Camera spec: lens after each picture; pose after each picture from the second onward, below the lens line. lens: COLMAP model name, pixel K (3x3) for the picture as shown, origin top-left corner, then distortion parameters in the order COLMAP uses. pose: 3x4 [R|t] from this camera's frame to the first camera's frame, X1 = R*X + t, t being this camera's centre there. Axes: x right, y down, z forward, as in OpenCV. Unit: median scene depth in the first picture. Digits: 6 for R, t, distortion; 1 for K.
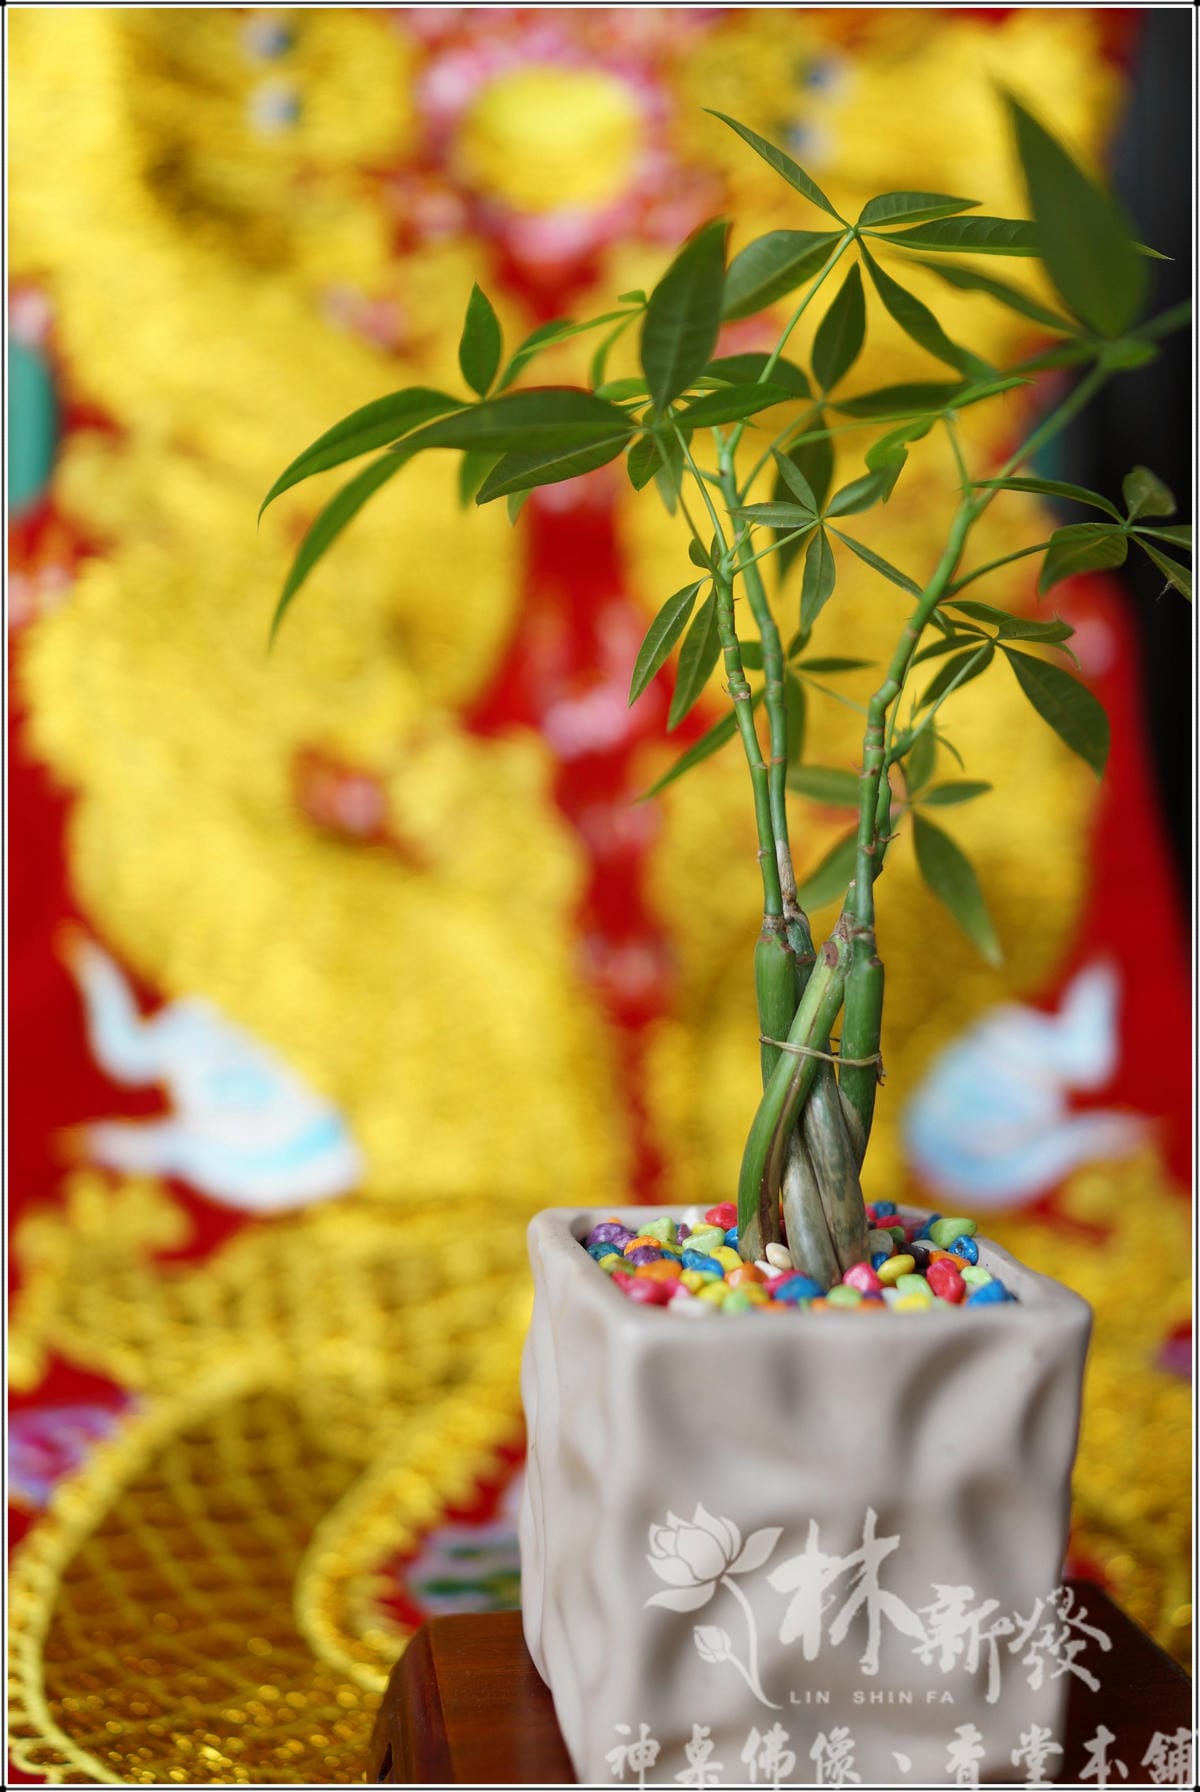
lens RADIAL K [[1772.1, 0, 602.1], [0, 1772.1, 892.7], [0, 0, 1]] dist [-0.114661, -0.019067]
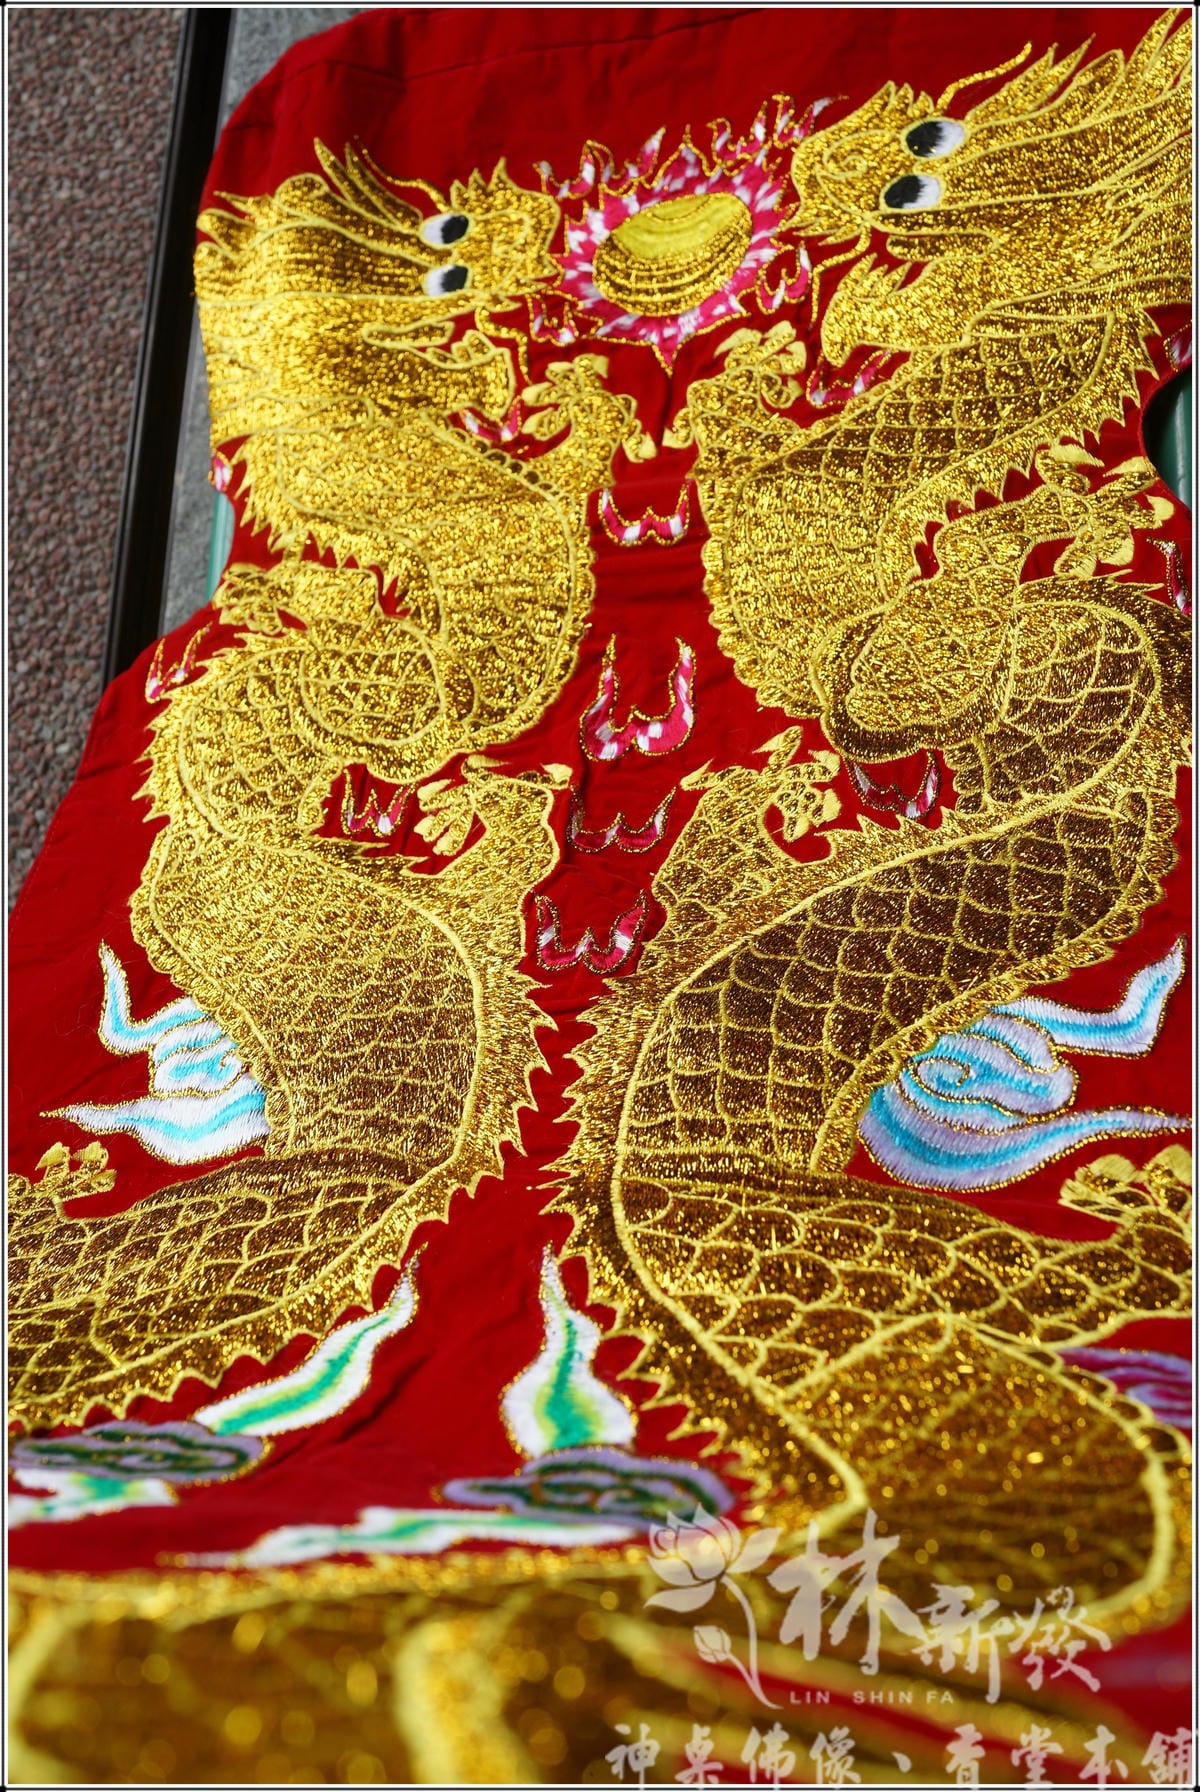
lens RADIAL K [[1715.8, 0, 608.9], [0, 1715.8, 898.9], [0, 0, 1]] dist [-0.081920, -0.044078]
pose [[0.879409, -0.087294, -0.467996, 0.485506], [-0.038740, 0.966663, -0.253106, 0.265106], [0.474489, 0.240714, 0.846710, 0.253668]]
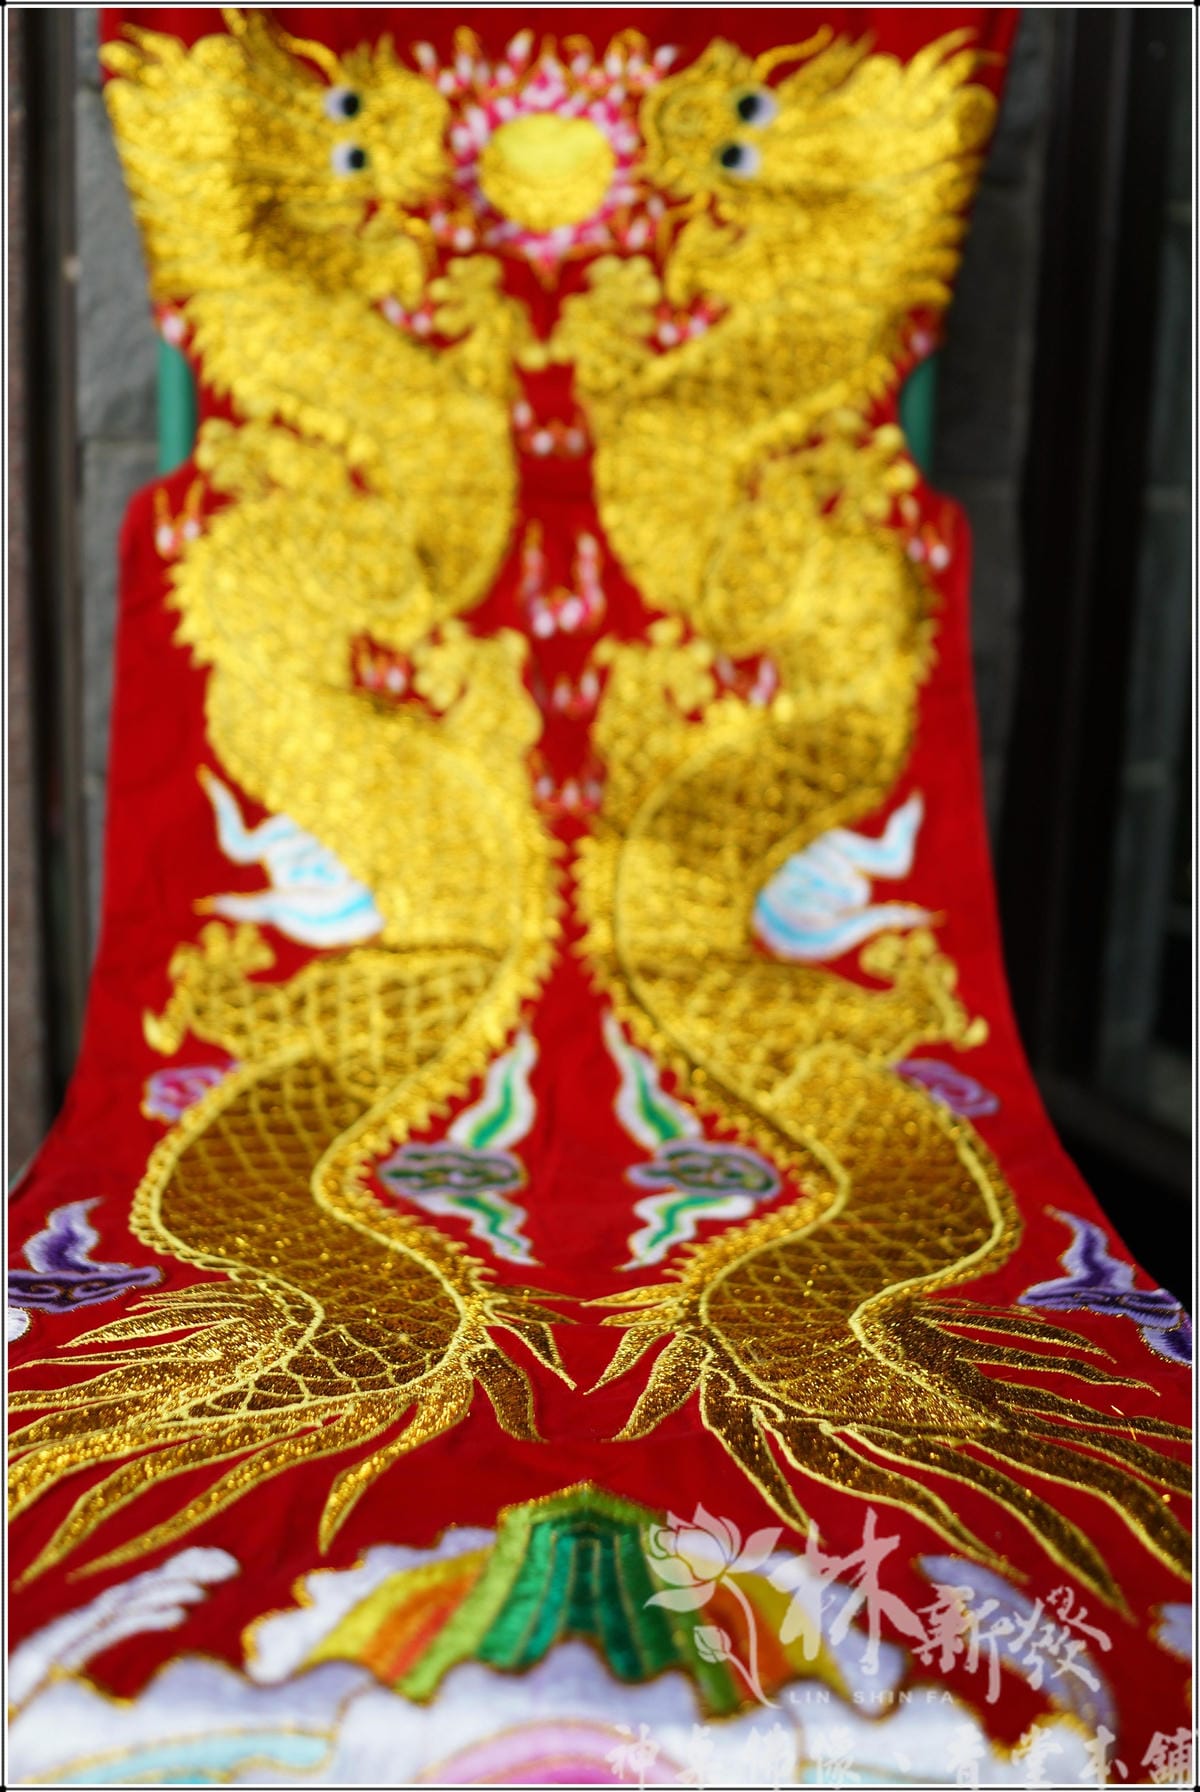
lens RADIAL K [[1746.2, 0, 599.8], [0, 1746.2, 896.9], [0, 0, 1]] dist [-0.101973, -0.011244]
pose [[0.990310, 0.027390, -0.136144, 0.260848], [-0.006686, 0.988624, 0.150262, -0.099391], [0.138711, -0.147896, 0.979227, -0.476859]]
